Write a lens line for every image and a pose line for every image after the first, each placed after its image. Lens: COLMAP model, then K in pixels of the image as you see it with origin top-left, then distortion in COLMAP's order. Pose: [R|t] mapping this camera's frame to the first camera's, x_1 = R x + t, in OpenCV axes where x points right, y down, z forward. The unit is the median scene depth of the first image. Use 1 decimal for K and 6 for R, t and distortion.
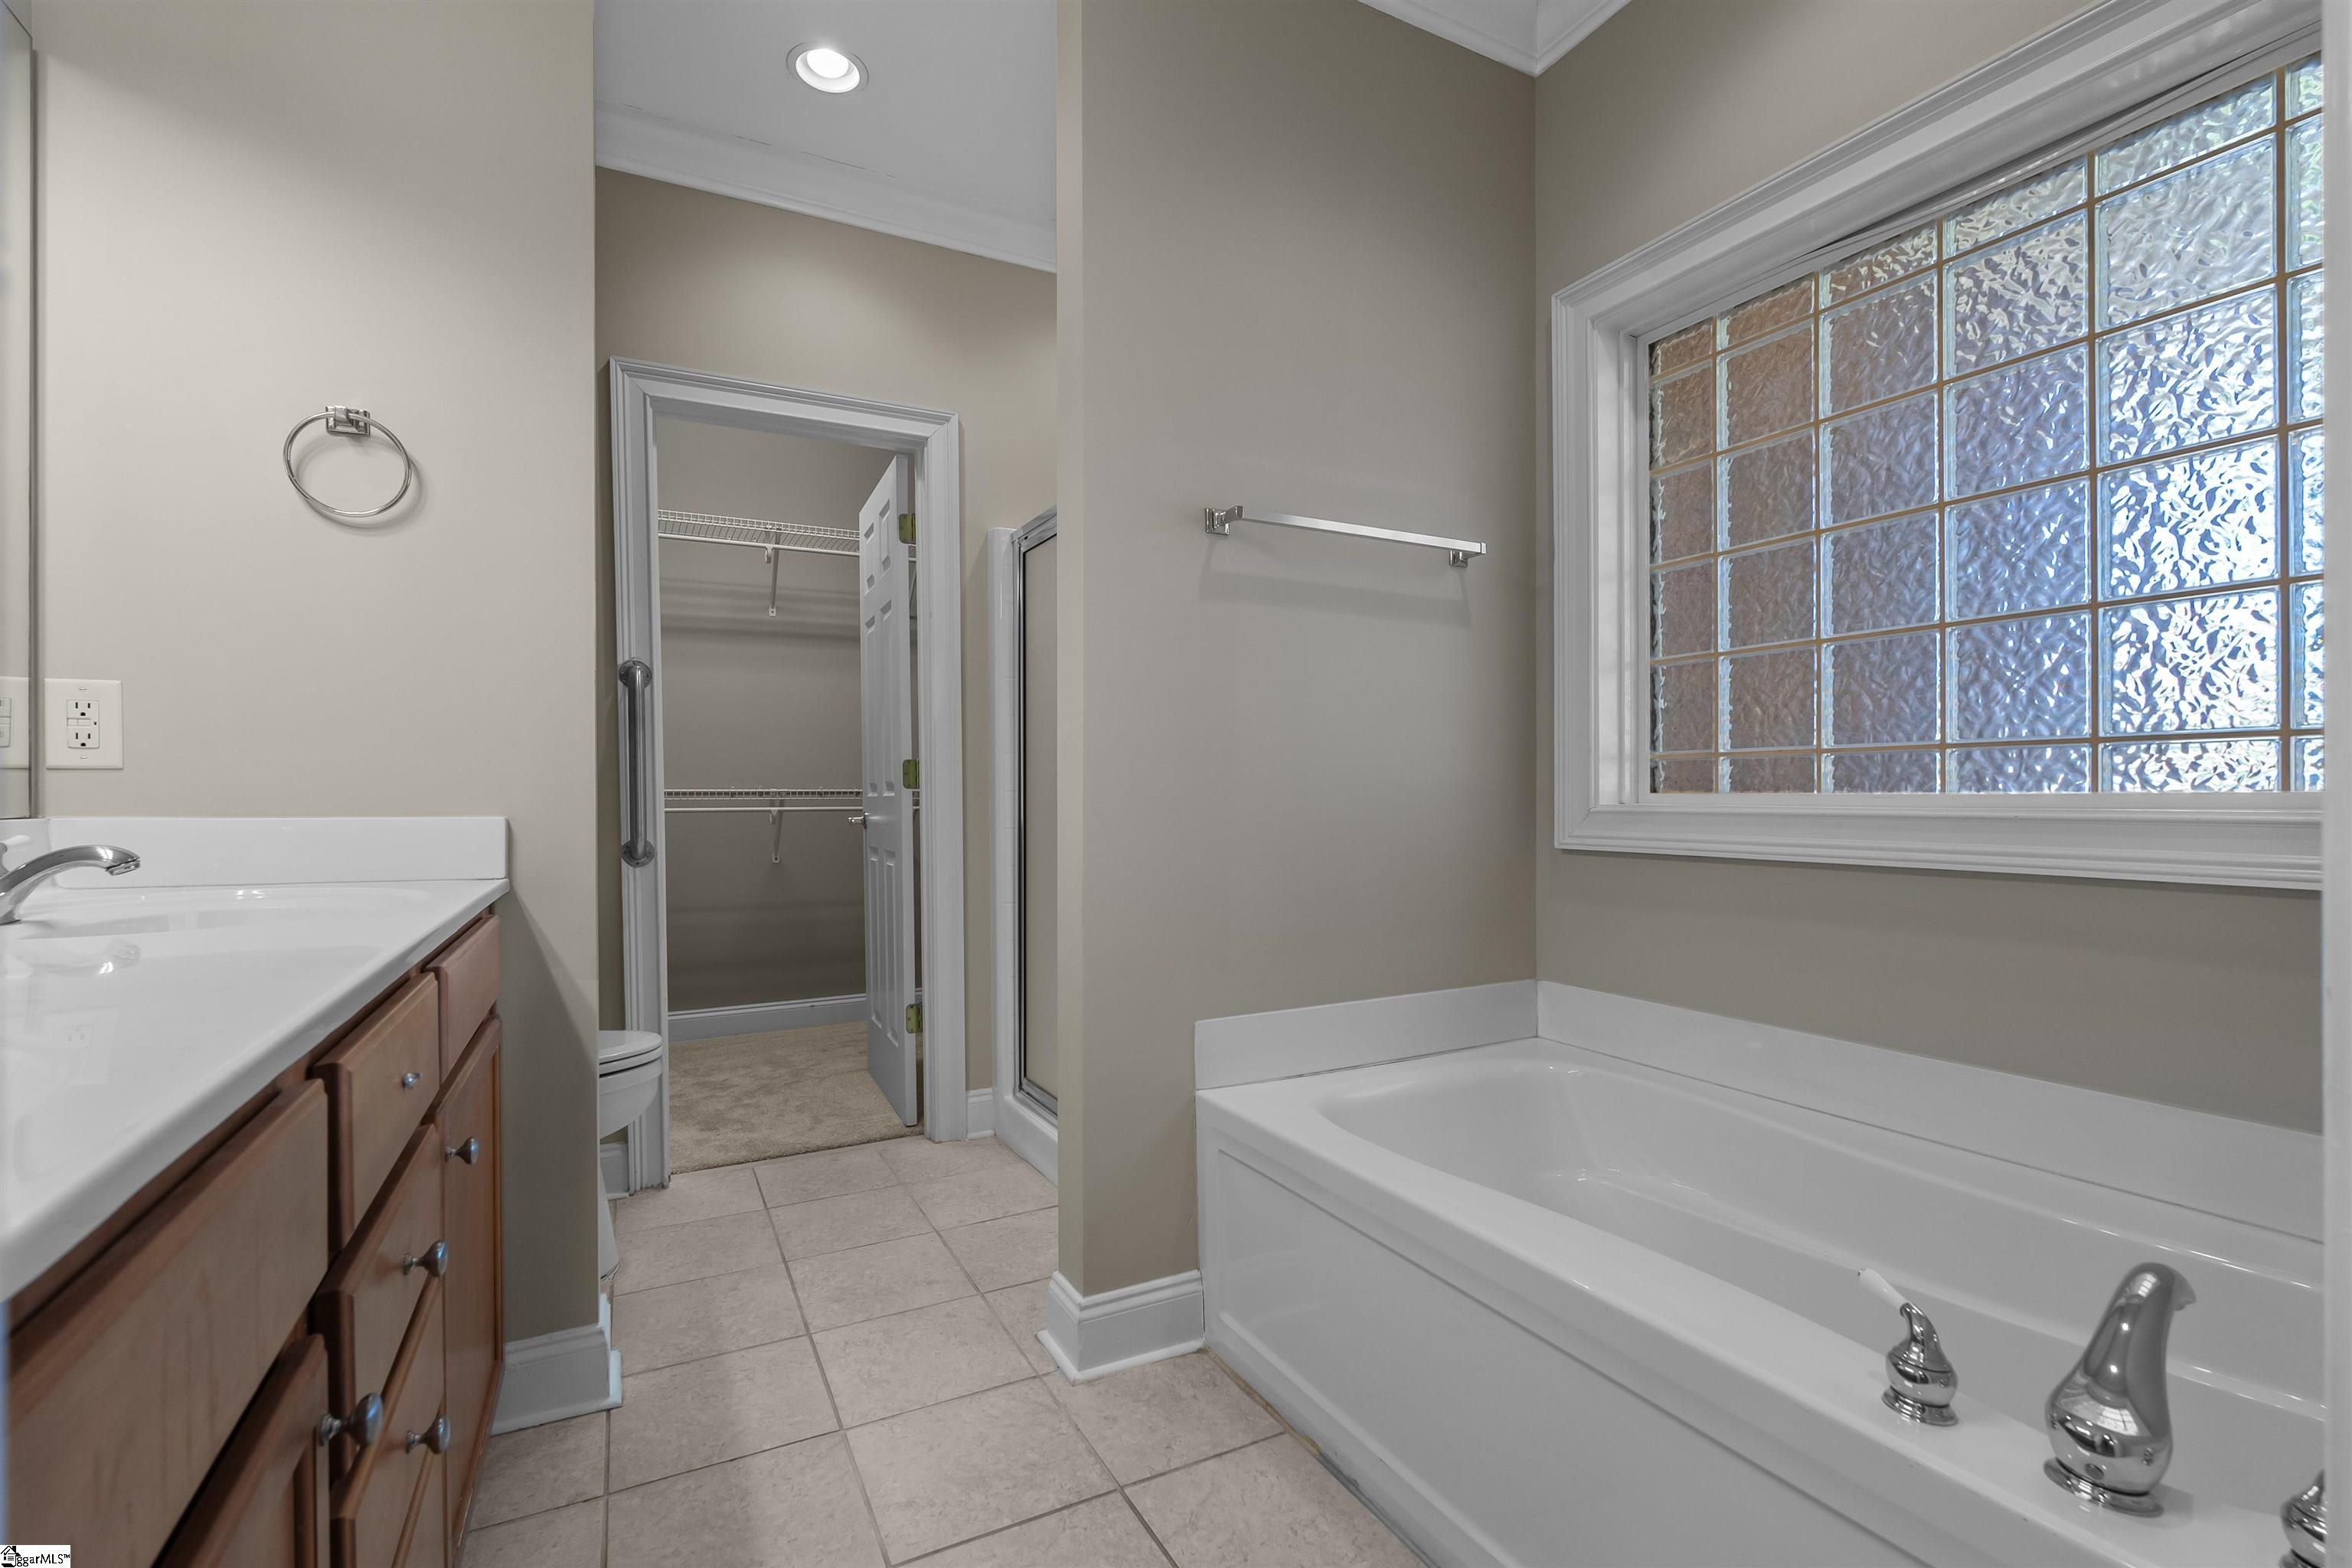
lens RADIAL K [[1028.0, 0, 1177.5], [0, 1028.0, 793.8], [0, 0, 1]] dist [-0.005146, -0.000188]
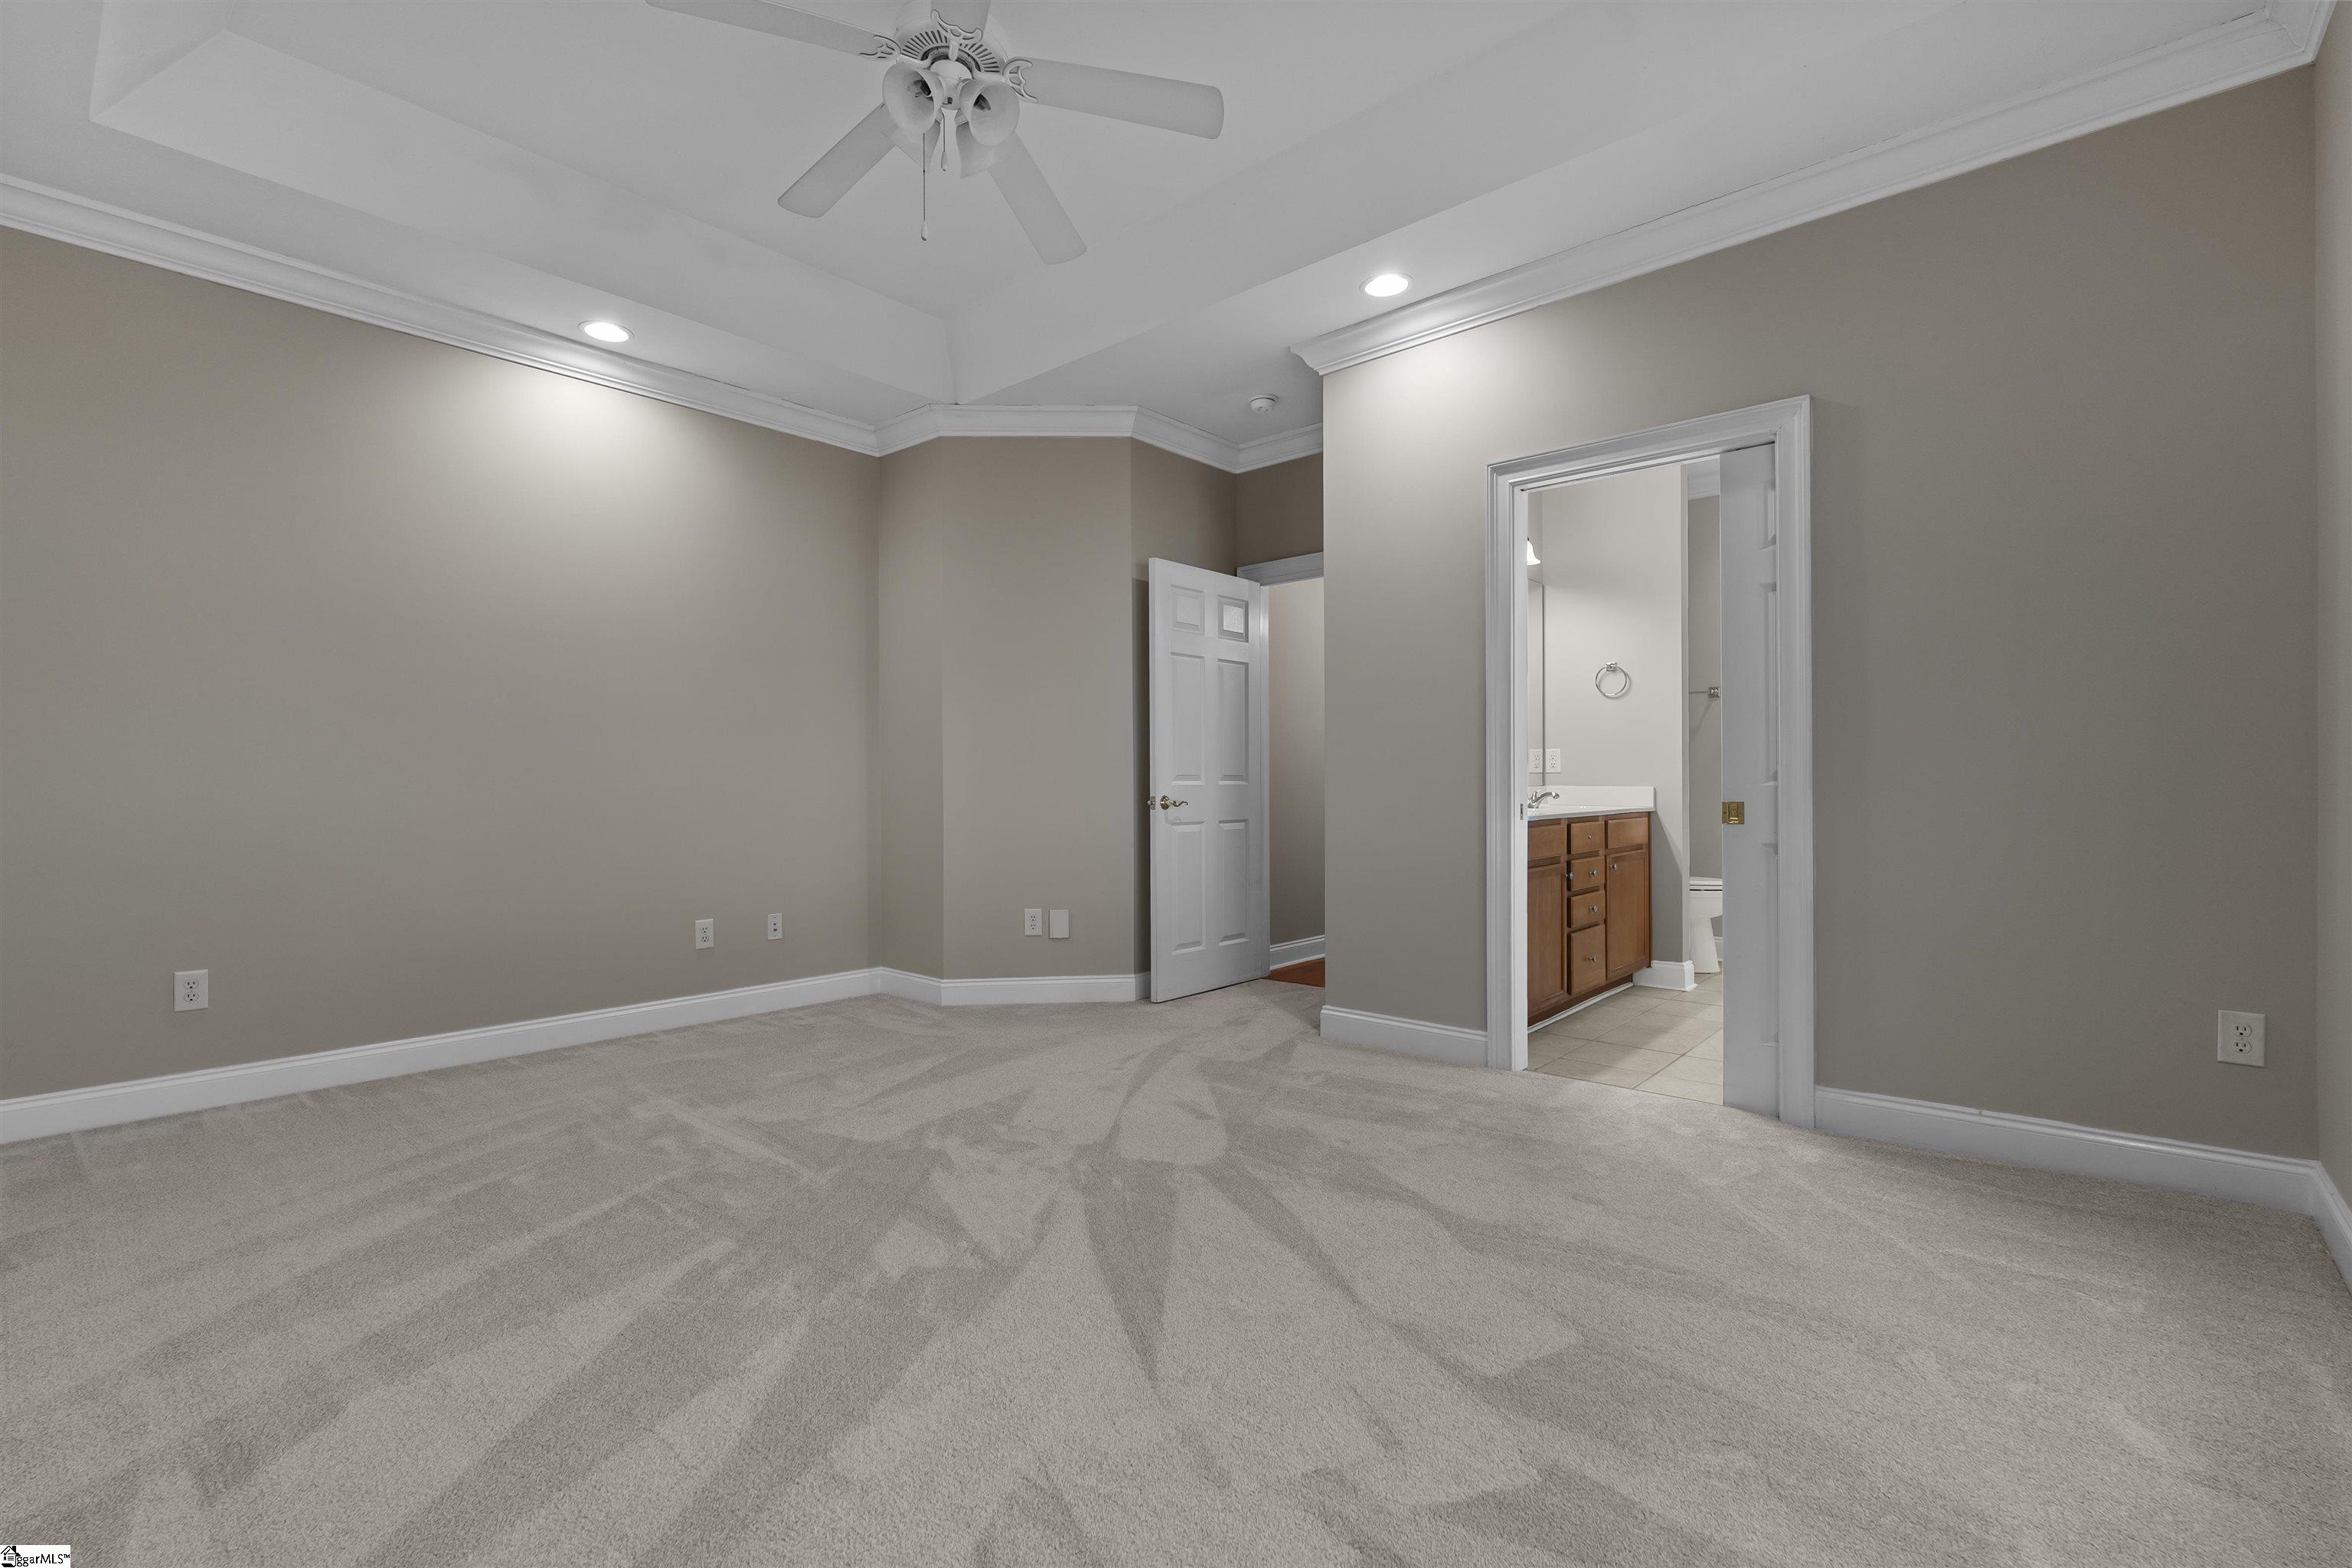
lens RADIAL K [[1028.0, 0, 1176.3], [0, 1028.0, 779.7], [0, 0, 1]] dist [-0.005146, -0.000188]
pose [[0.342495, 0.001732, -0.939518, 1.837364], [0.003118, 0.999991, 0.002980, -0.013059], [0.939515, -0.003950, 0.342486, -1.468707]]
